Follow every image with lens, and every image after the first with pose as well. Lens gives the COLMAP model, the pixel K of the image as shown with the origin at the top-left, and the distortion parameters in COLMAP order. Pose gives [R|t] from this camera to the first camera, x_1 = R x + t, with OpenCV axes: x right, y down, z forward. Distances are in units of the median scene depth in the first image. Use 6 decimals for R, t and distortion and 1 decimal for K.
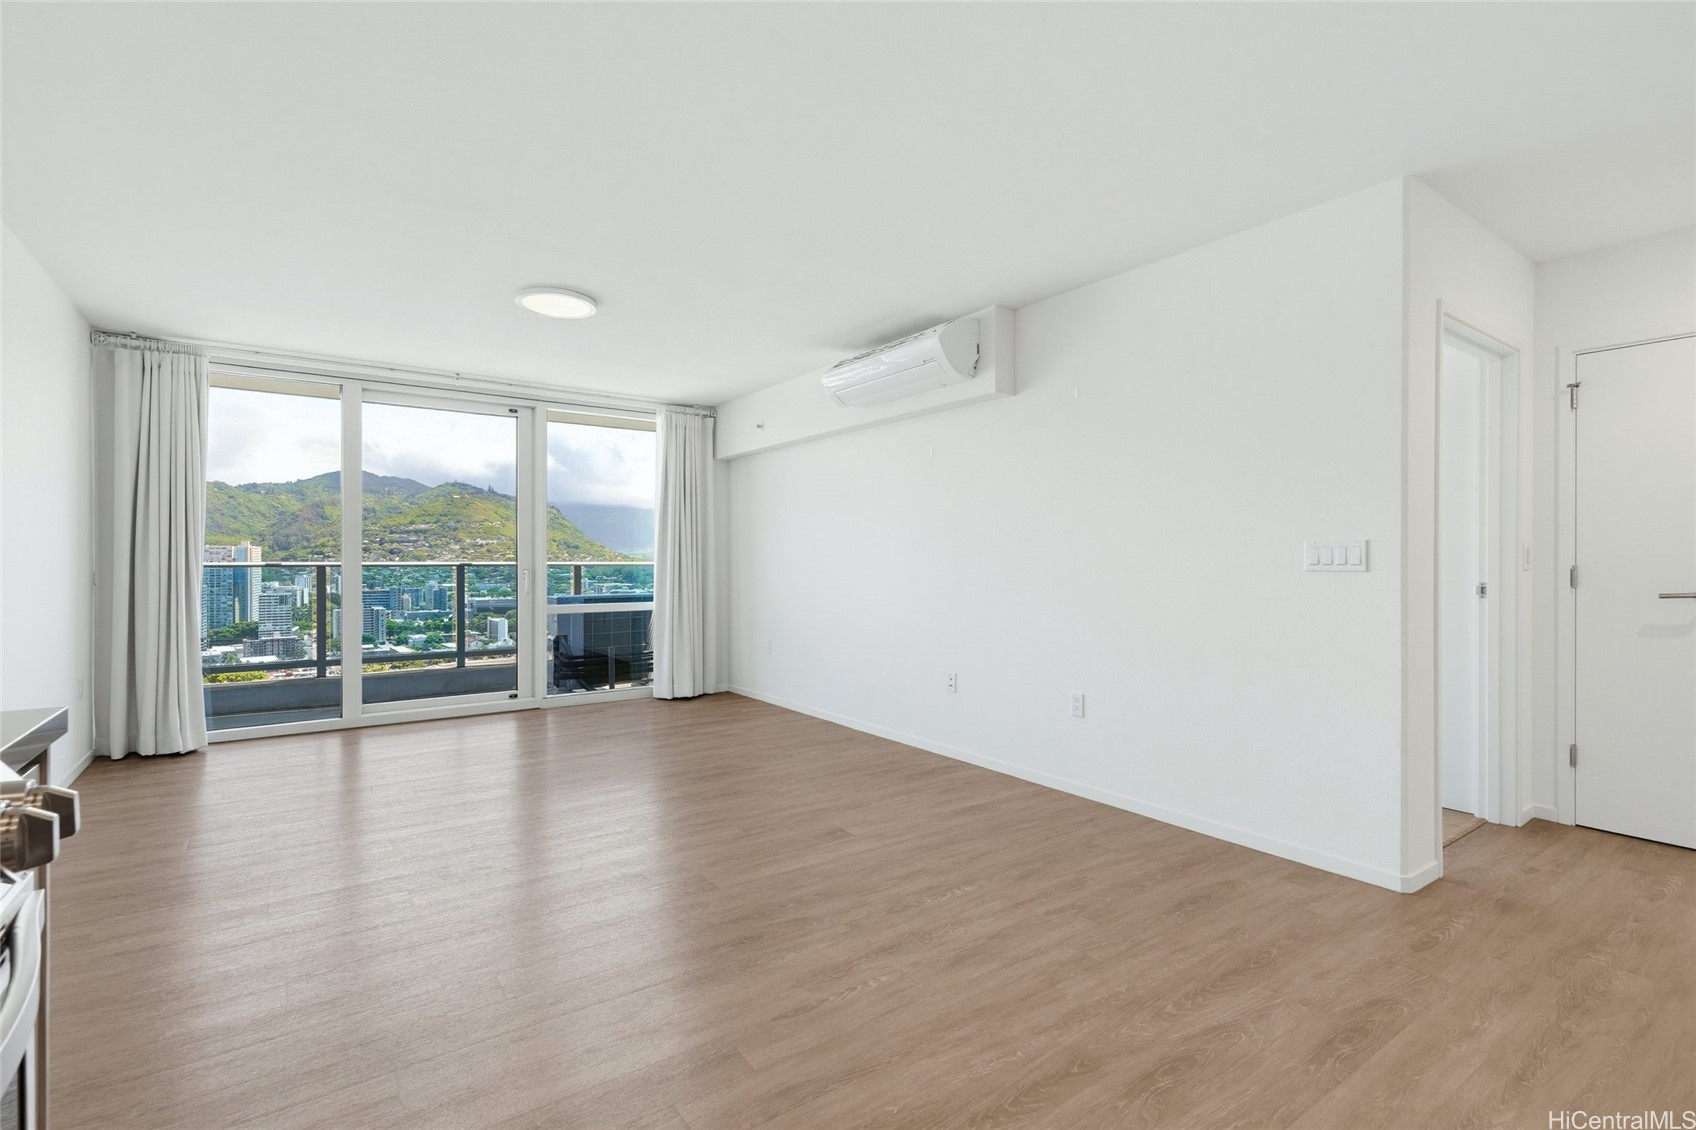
lens RADIAL K [[774.0, 0, 845.1], [0, 774.0, 558.3], [0, 0, 1]] dist [0.001801, 0.000237]
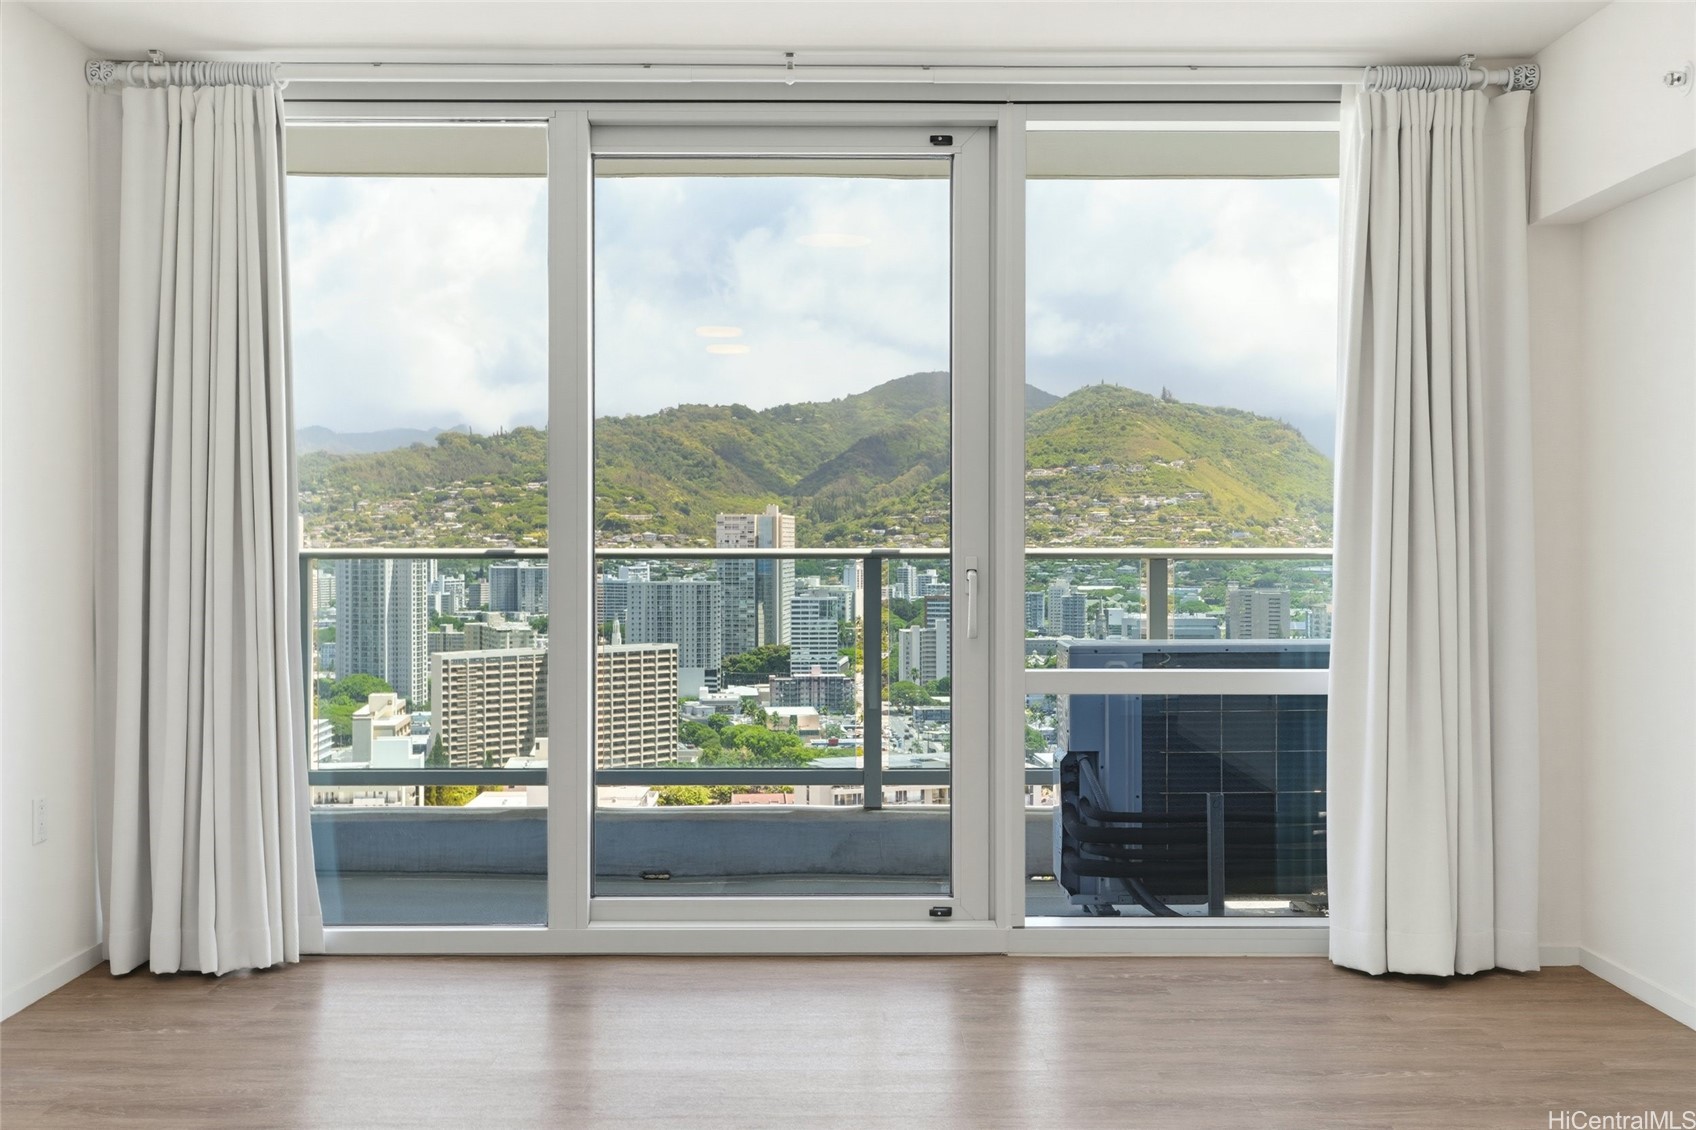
lens RADIAL K [[1691.5, 0, 846.1], [0, 1691.5, 525.2], [0, 0, 1]] dist [0.006899, 0.015674]
pose [[0.815882, -0.004603, -0.578200, 0.001575], [0.001461, 0.999982, -0.005899, -0.001398], [0.578217, 0.003968, 0.815873, 0.292127]]
